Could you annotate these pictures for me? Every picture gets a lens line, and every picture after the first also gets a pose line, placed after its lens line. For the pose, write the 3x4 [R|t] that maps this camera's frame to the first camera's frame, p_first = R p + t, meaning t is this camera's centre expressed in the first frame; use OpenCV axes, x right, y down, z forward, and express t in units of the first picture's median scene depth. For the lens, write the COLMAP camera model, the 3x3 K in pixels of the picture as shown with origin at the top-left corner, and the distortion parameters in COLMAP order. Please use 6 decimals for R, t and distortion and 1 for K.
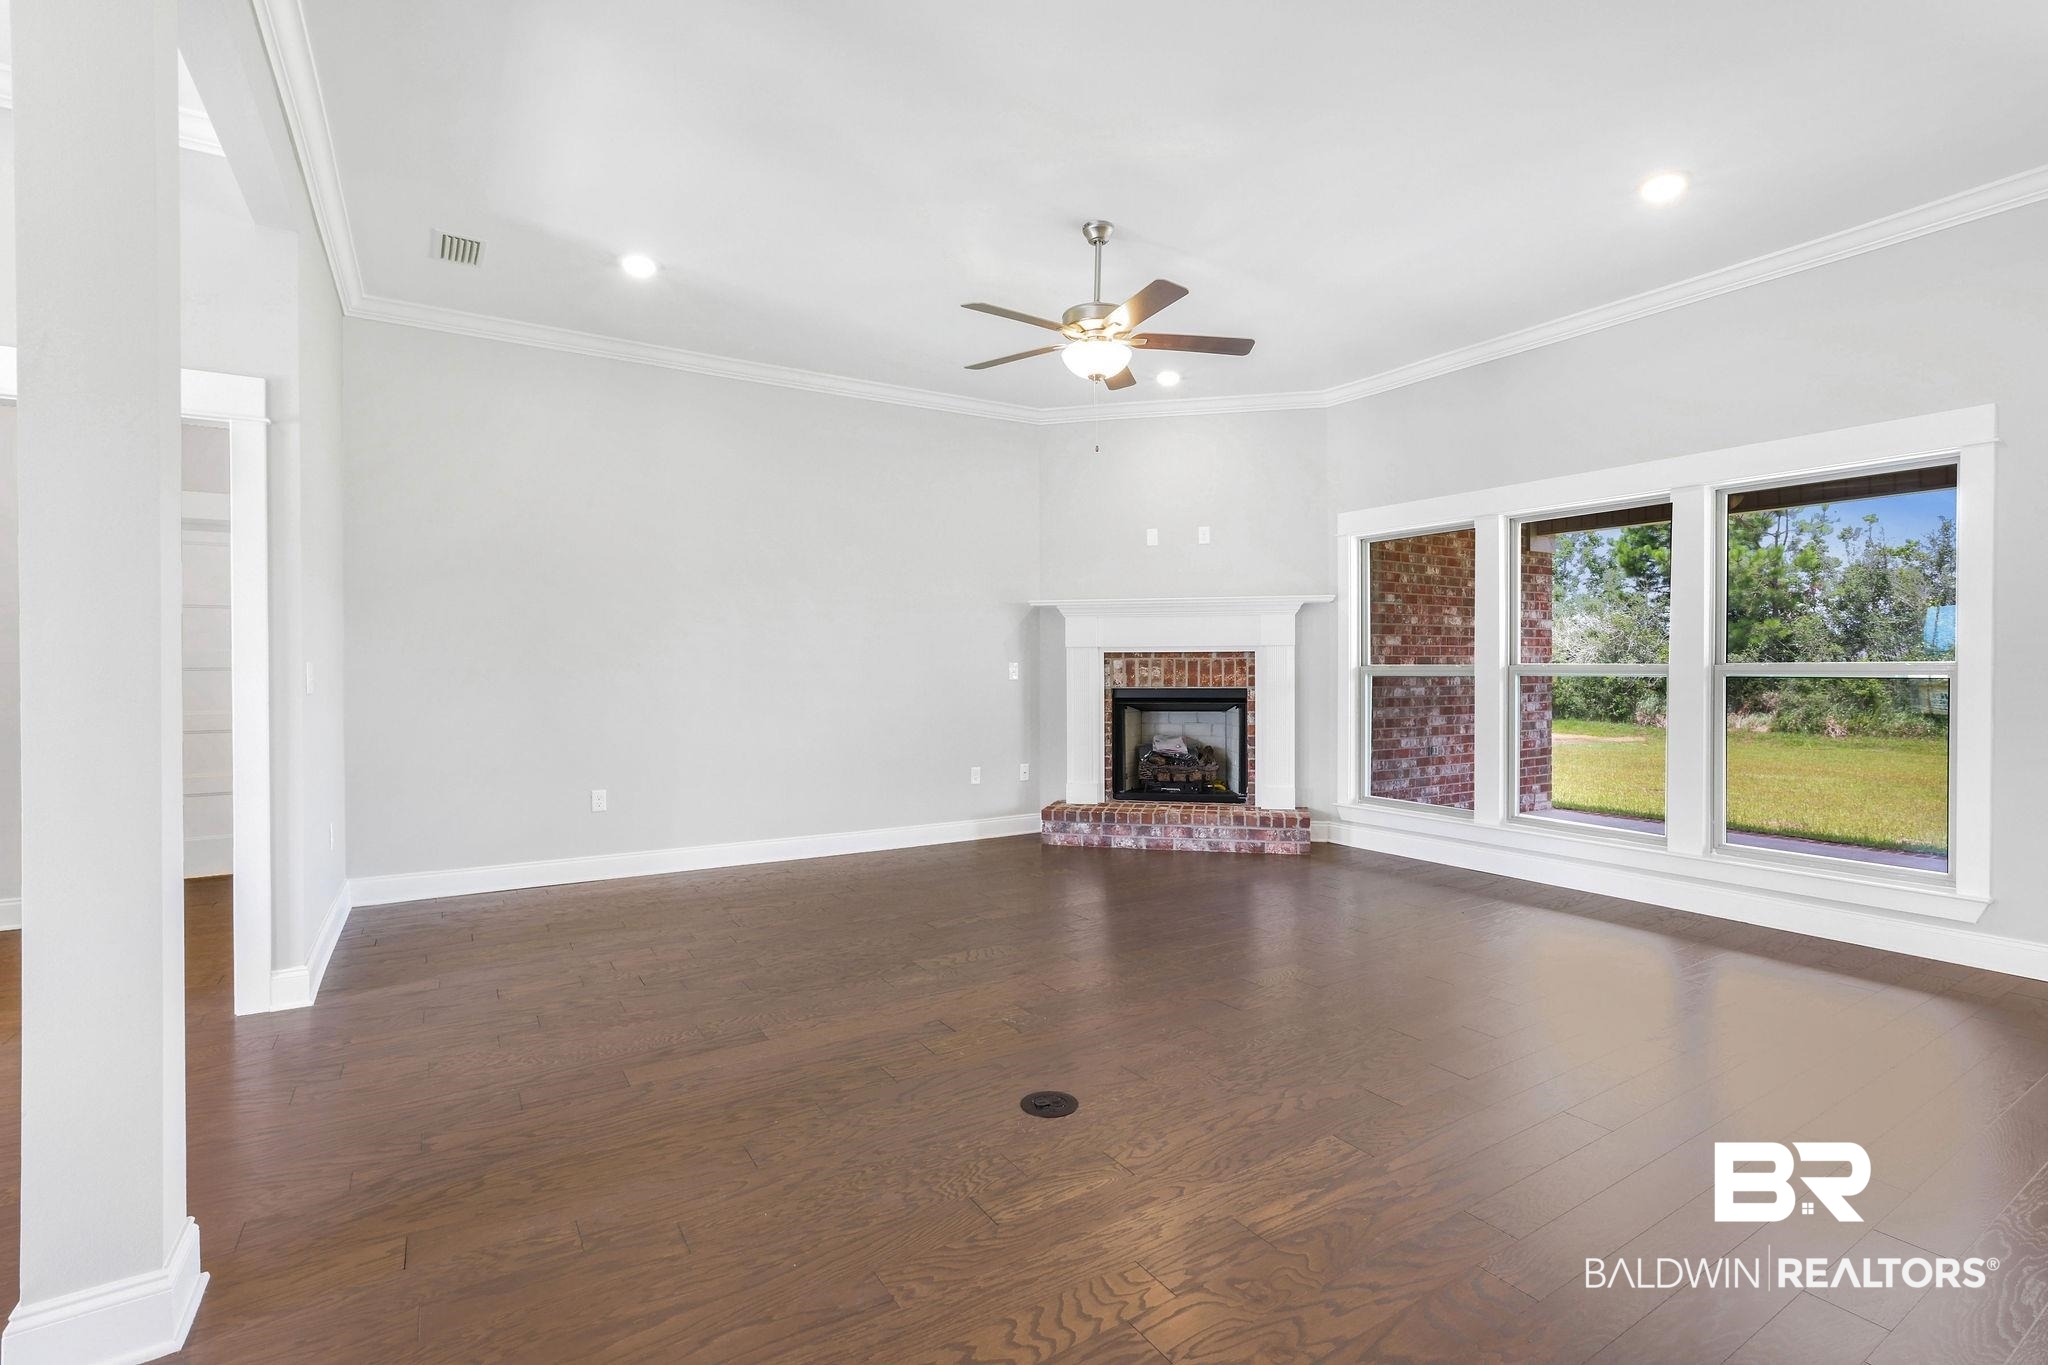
lens RADIAL K [[935.7, 0, 1019.7], [0, 935.7, 682.9], [0, 0, 1]] dist [-0.021255, 0.006059]
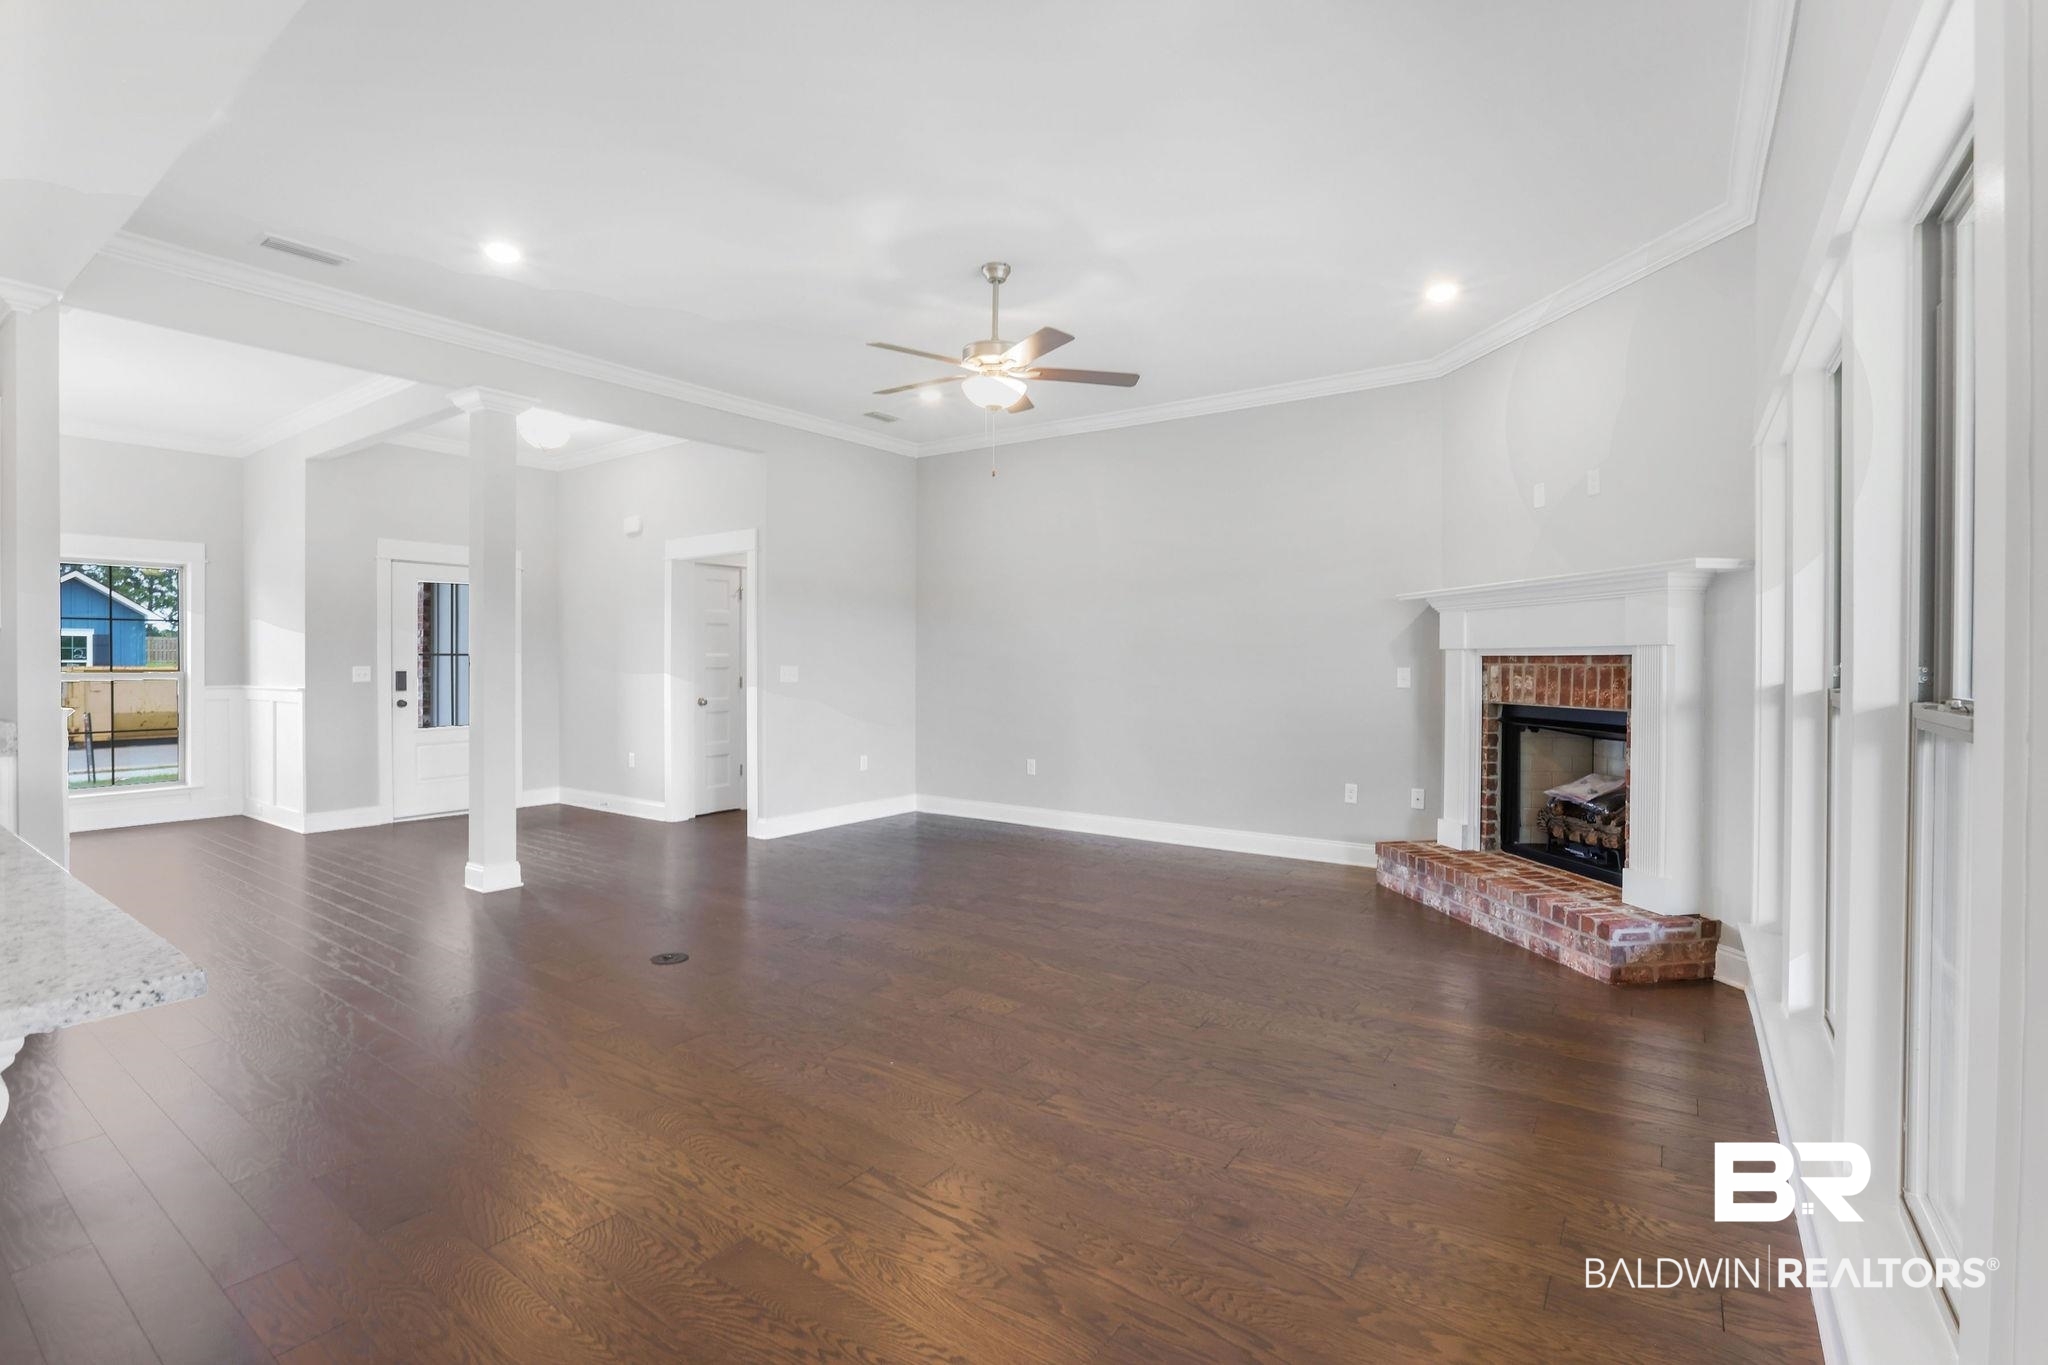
lens RADIAL K [[935.7, 0, 1025.5], [0, 935.7, 667.0], [0, 0, 1]] dist [-0.021255, 0.006059]
pose [[0.393361, 0.010268, -0.919327, 0.662378], [-0.017258, 0.999844, 0.003784, -0.020281], [0.919222, 0.014377, 0.393477, 0.365410]]
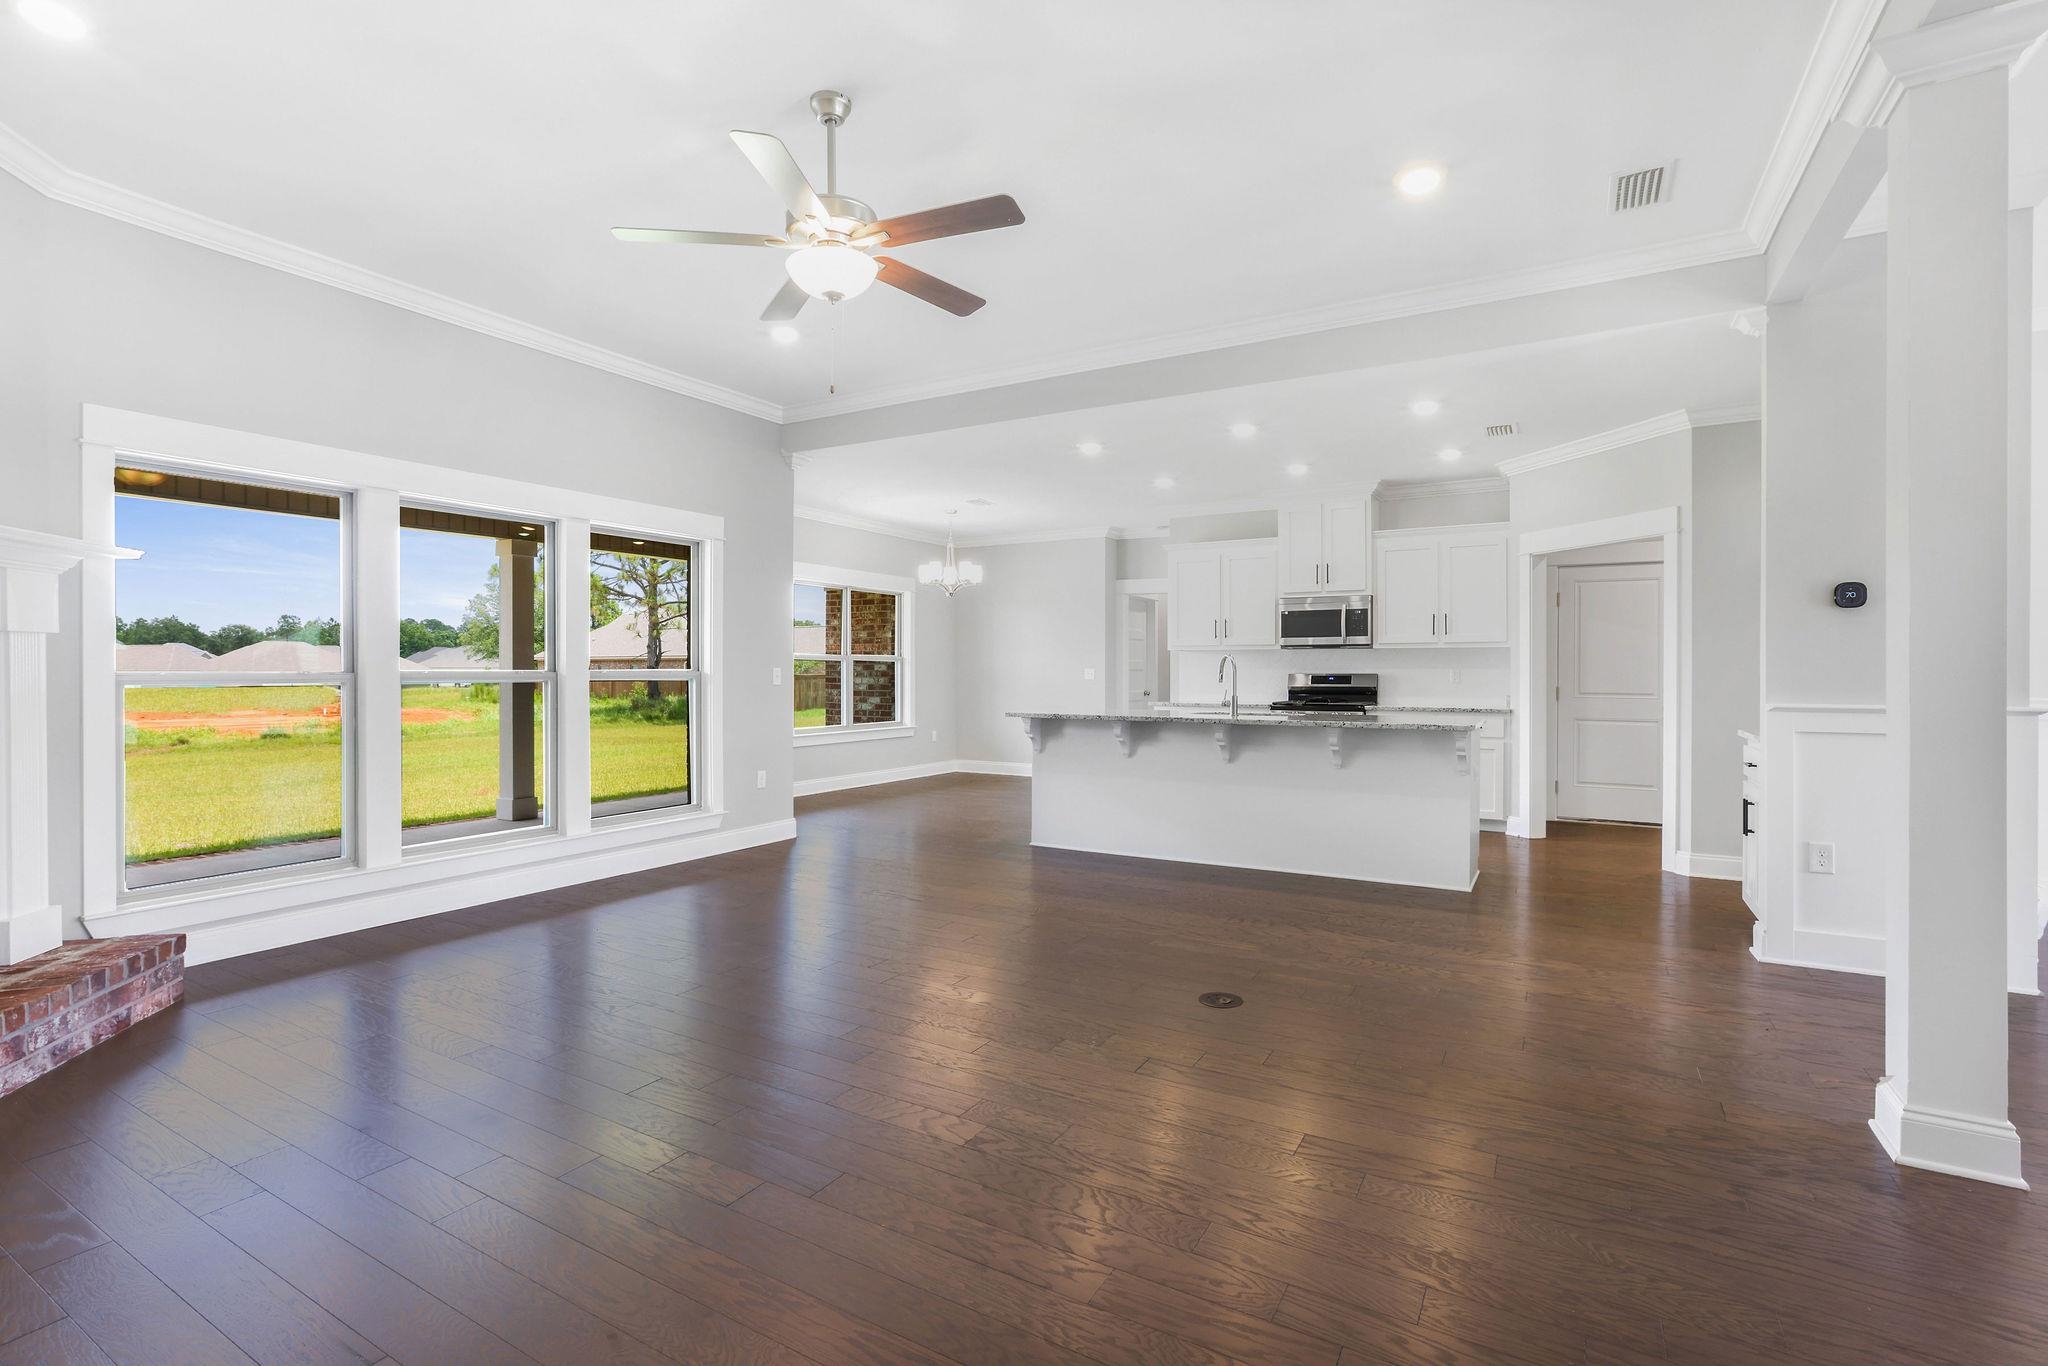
lens RADIAL K [[935.7, 0, 1030.2], [0, 935.7, 678.4], [0, 0, 1]] dist [-0.021255, 0.006059]
pose [[-0.465747, -0.003825, 0.884909, -0.403740], [0.016758, 0.999773, 0.013141, -0.011804], [-0.884759, 0.020950, -0.465578, 0.731970]]
